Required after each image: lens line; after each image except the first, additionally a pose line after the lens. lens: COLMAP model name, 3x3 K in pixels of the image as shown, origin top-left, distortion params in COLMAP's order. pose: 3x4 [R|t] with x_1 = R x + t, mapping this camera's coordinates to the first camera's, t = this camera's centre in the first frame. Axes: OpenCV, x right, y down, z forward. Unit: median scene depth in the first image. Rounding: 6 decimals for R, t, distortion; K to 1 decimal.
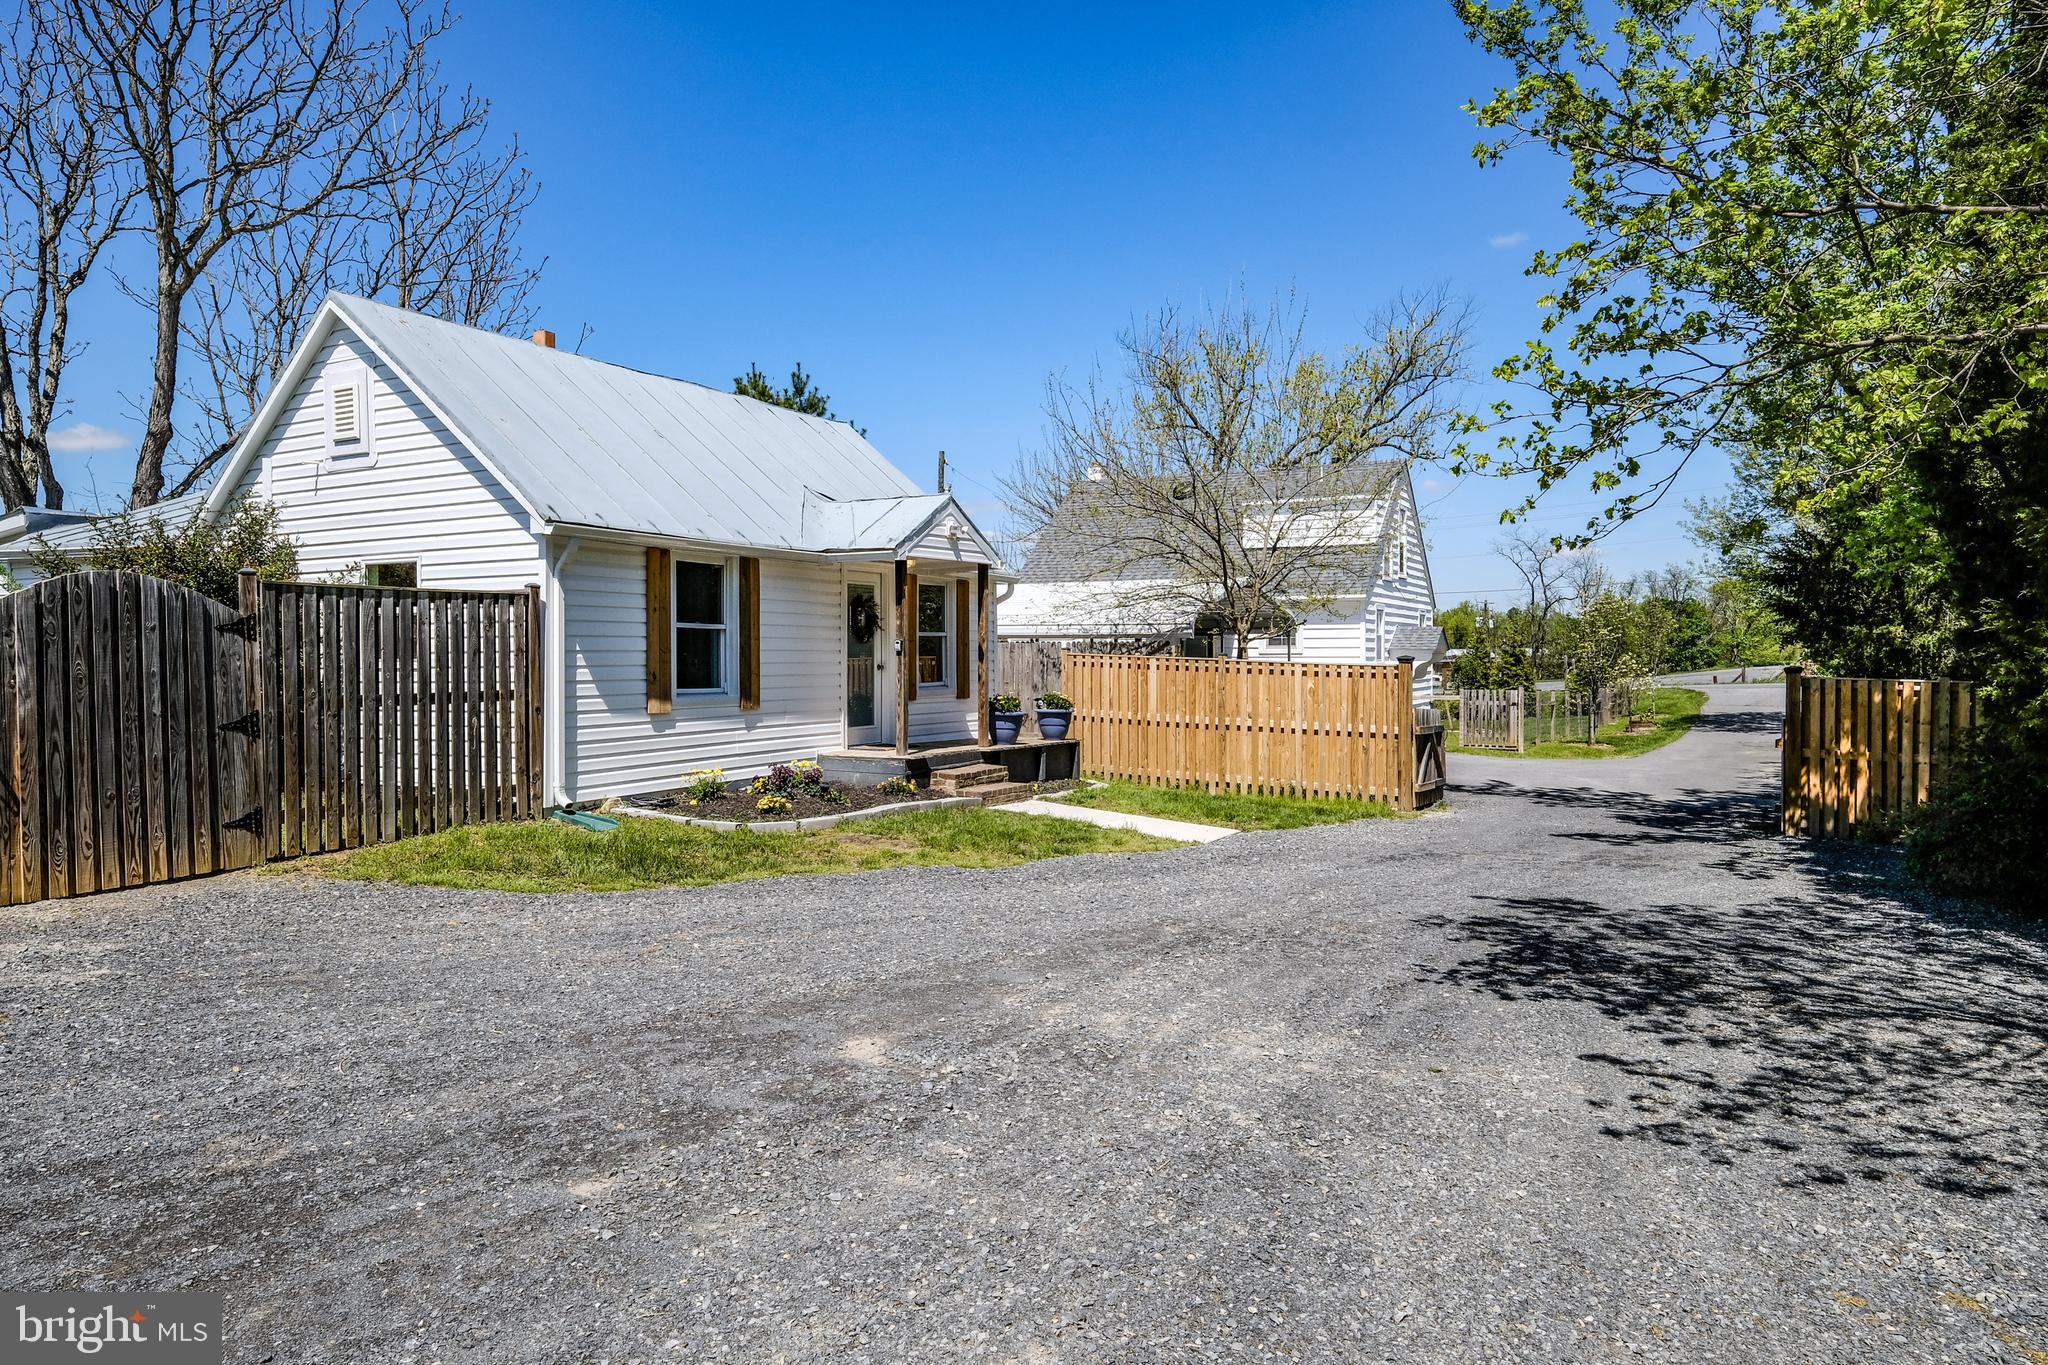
lens RADIAL K [[1371.9, 0, 1021.9], [0, 1371.9, 683.5], [0, 0, 1]] dist [0.003029, 0.001324]
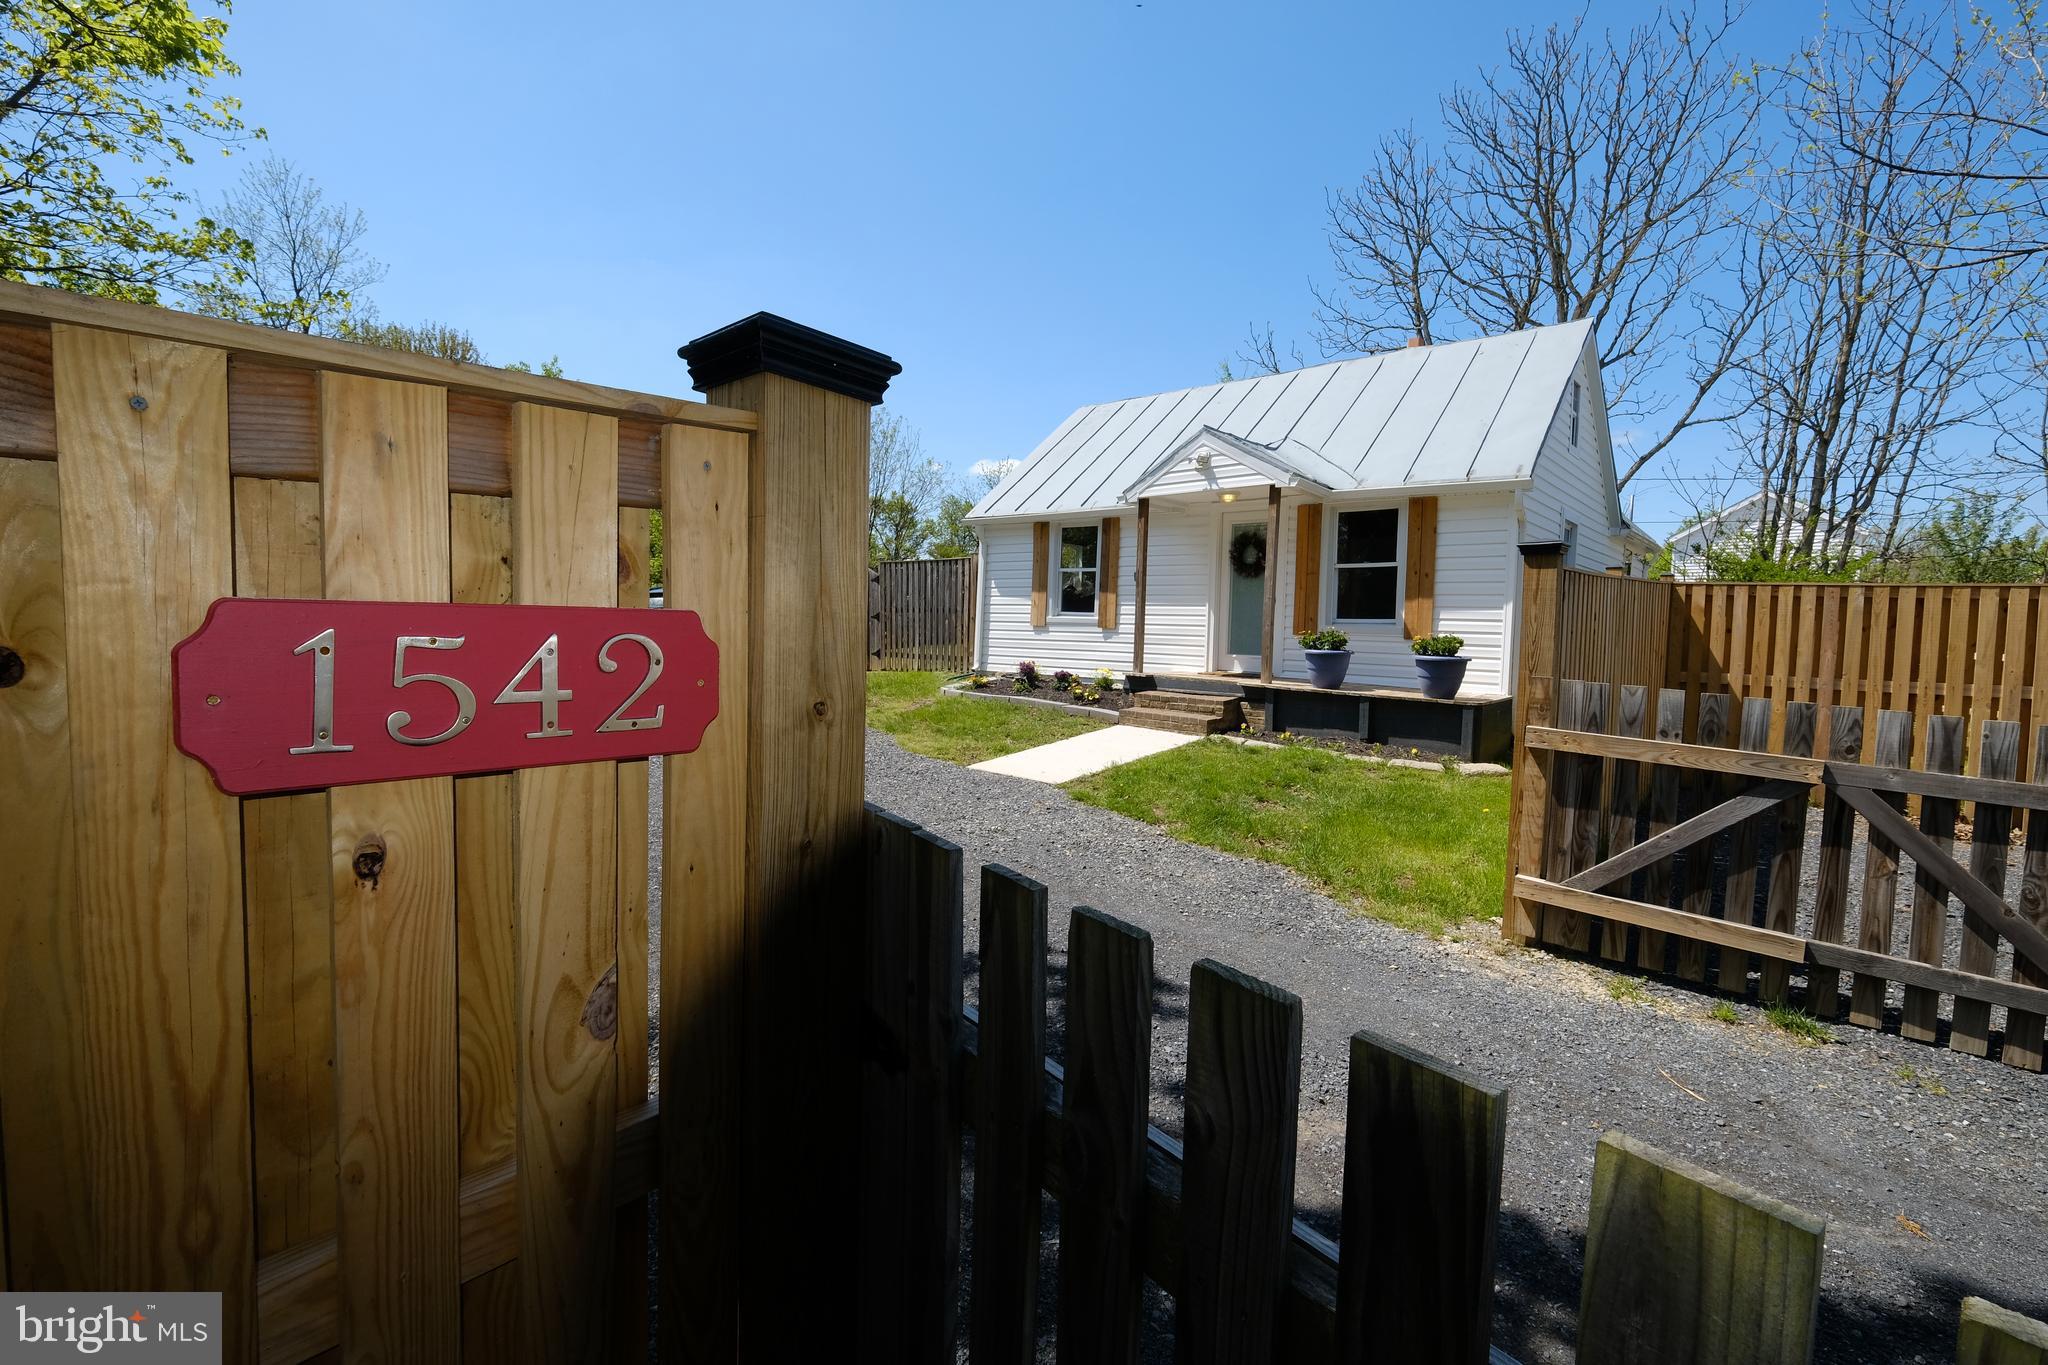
lens RADIAL K [[902.1, 0, 1019.6], [0, 902.1, 674.5], [0, 0, 1]] dist [0.001839, 0.001893]
pose [[-0.264762, 0.057251, -0.962613, 0.789178], [-0.039765, 0.996739, 0.070218, 0.005837], [0.963494, 0.056869, -0.261622, 1.306331]]
